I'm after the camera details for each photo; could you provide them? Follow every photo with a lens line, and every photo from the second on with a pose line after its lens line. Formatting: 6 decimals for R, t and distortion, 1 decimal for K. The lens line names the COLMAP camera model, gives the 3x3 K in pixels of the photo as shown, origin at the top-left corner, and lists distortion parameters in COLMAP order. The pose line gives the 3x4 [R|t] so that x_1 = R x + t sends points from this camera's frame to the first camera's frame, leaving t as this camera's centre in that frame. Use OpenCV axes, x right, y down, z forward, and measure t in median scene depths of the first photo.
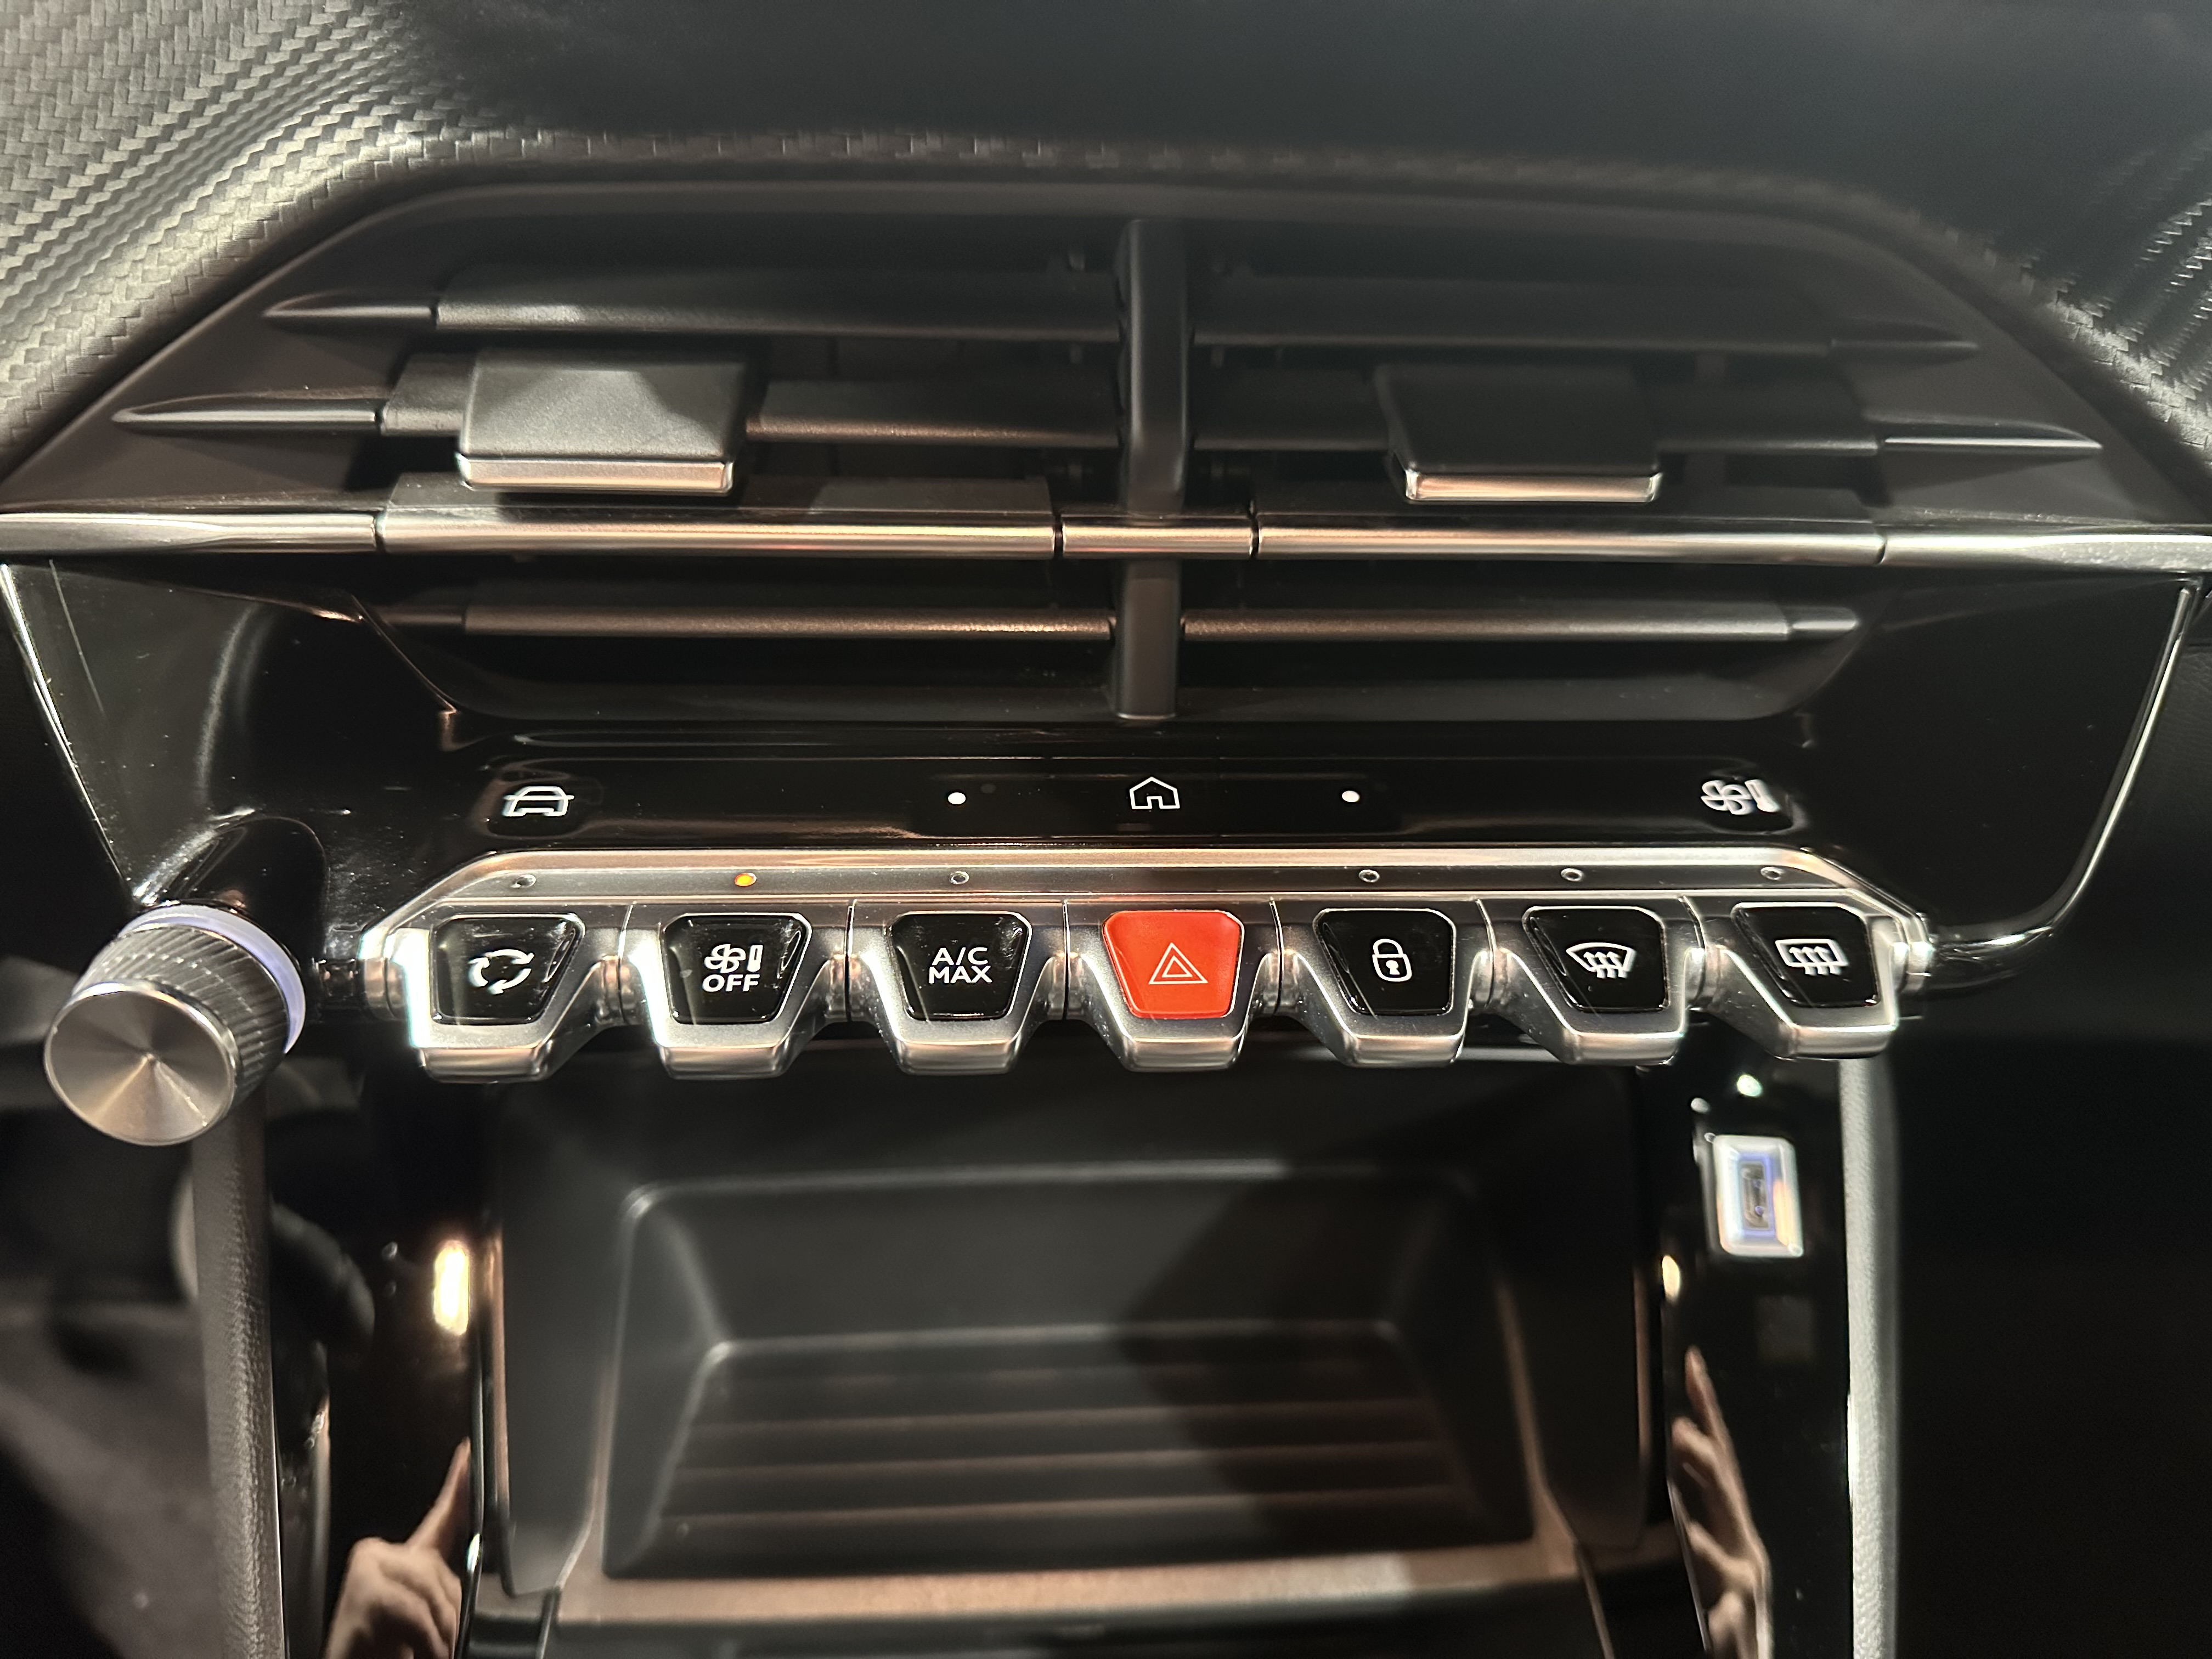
lens RADIAL K [[1561.1, 0, 1118.6], [0, 1561.1, 818.4], [0, 0, 1]] dist [0.036232, -0.063652]
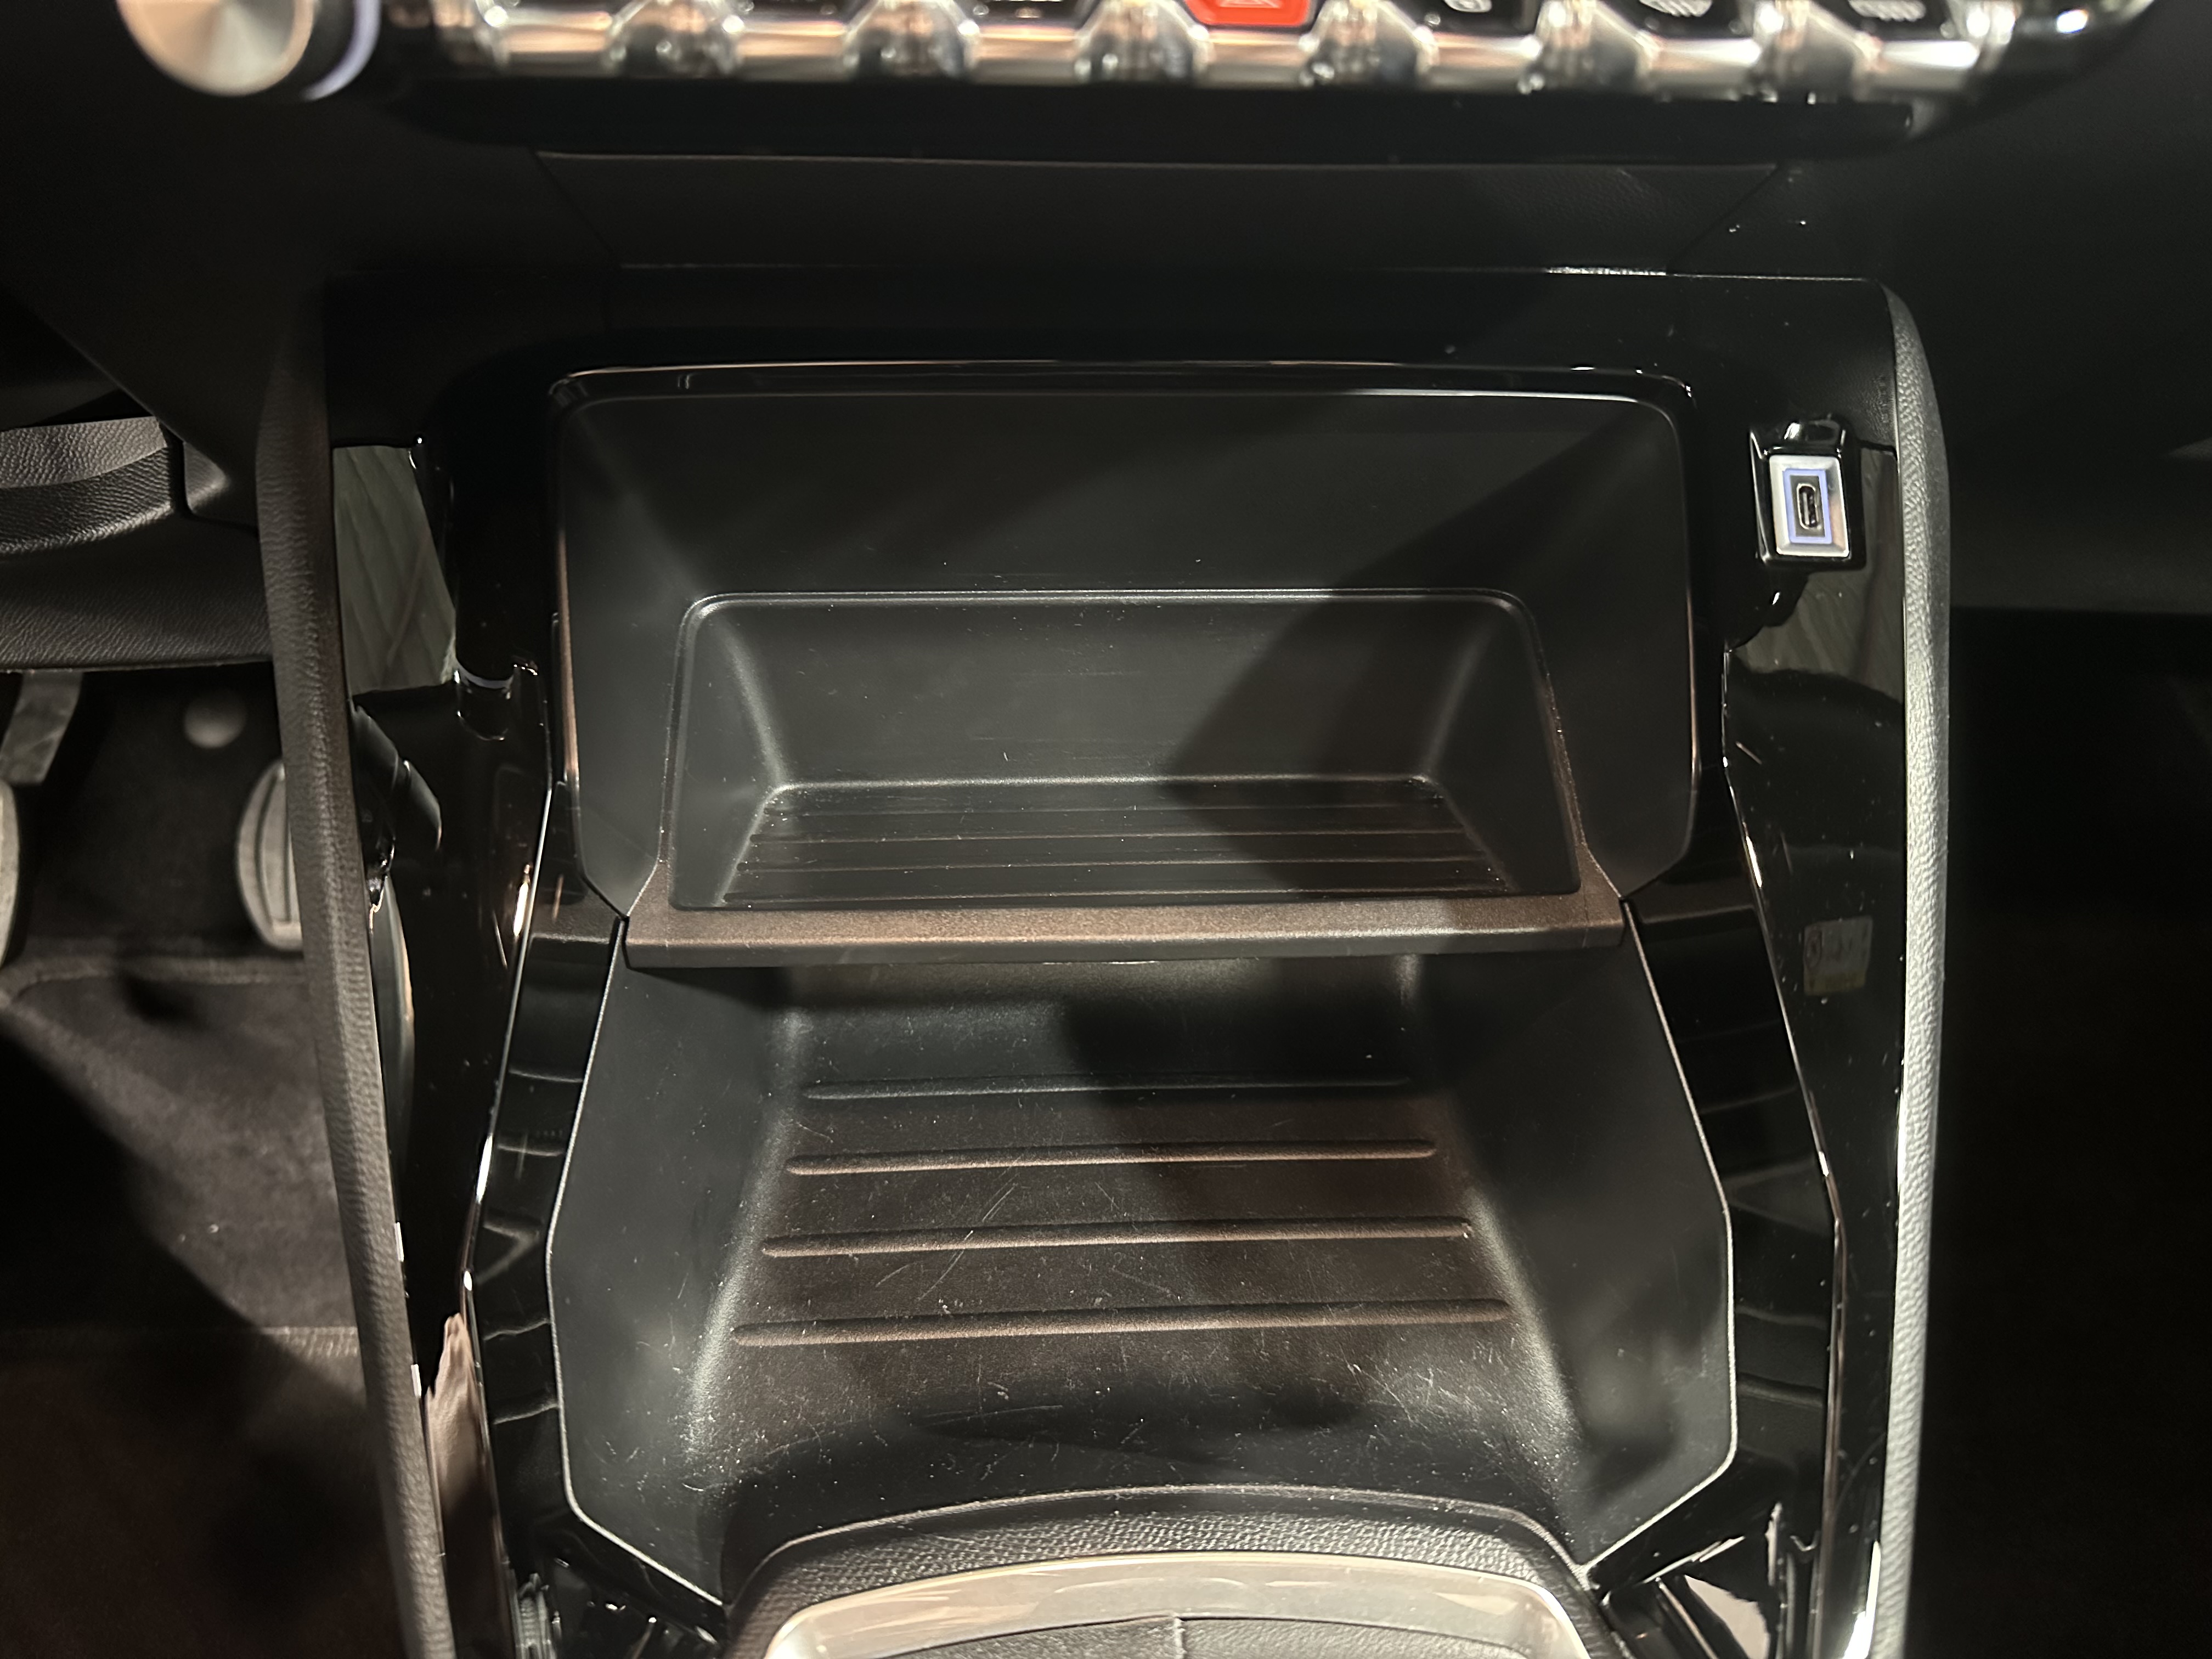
lens RADIAL K [[1561.1, 0, 1112.0], [0, 1561.1, 821.7], [0, 0, 1]] dist [0.036232, -0.063652]
pose [[0.999705, 0.003344, -0.024049, -0.018569], [-0.002025, 0.998502, 0.054675, 0.498995], [0.024196, -0.054611, 0.998215, -0.027458]]
